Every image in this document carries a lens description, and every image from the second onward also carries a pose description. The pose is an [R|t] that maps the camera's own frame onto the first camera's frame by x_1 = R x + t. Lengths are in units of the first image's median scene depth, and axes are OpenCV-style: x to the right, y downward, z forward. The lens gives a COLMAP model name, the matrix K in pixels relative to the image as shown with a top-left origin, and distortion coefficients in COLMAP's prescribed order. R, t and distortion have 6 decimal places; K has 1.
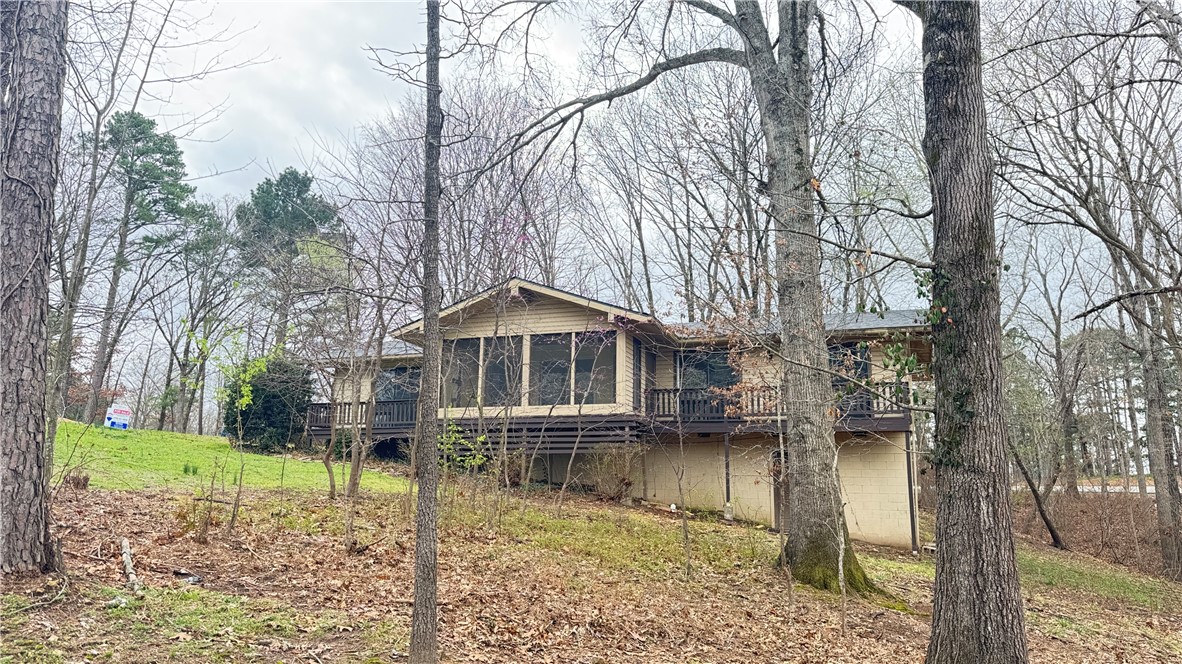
lens RADIAL K [[845.7, 0, 591.0], [0, 845.7, 332.0], [0, 0, 1]] dist [0.093473, -0.174485]
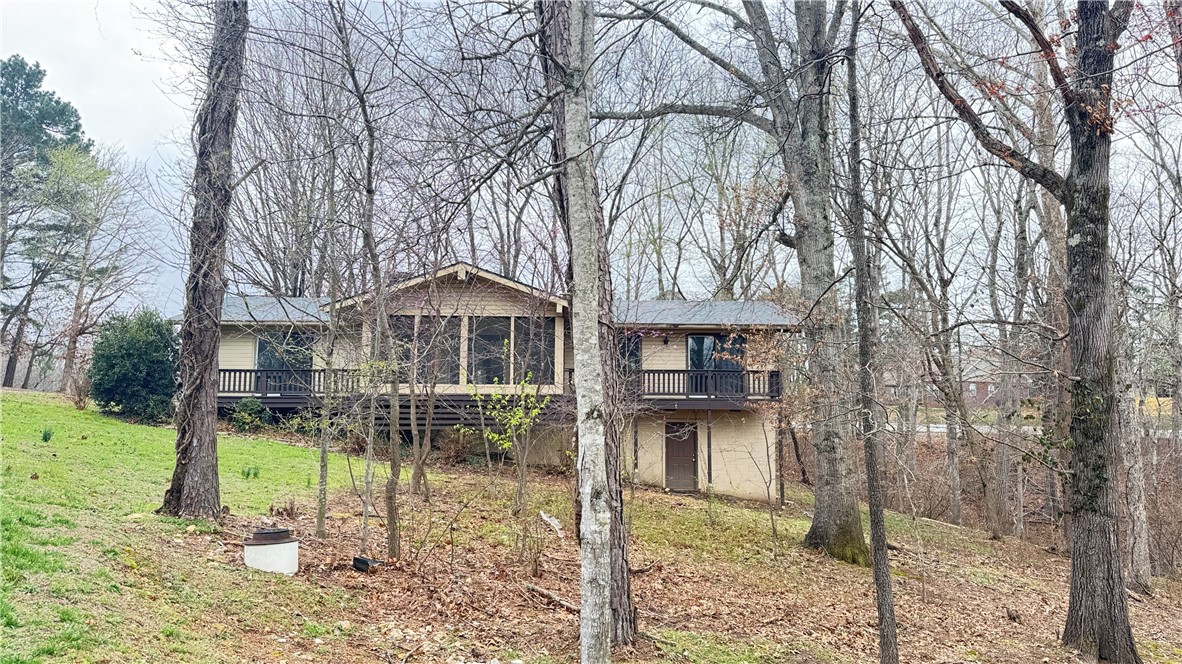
lens RADIAL K [[845.7, 0, 591.0], [0, 845.7, 332.0], [0, 0, 1]] dist [0.093473, -0.174485]
pose [[0.925748, 0.033675, 0.376639, -0.352081], [-0.070051, 0.994059, 0.083301, -0.081244], [-0.371597, -0.103499, 0.922607, -0.029668]]
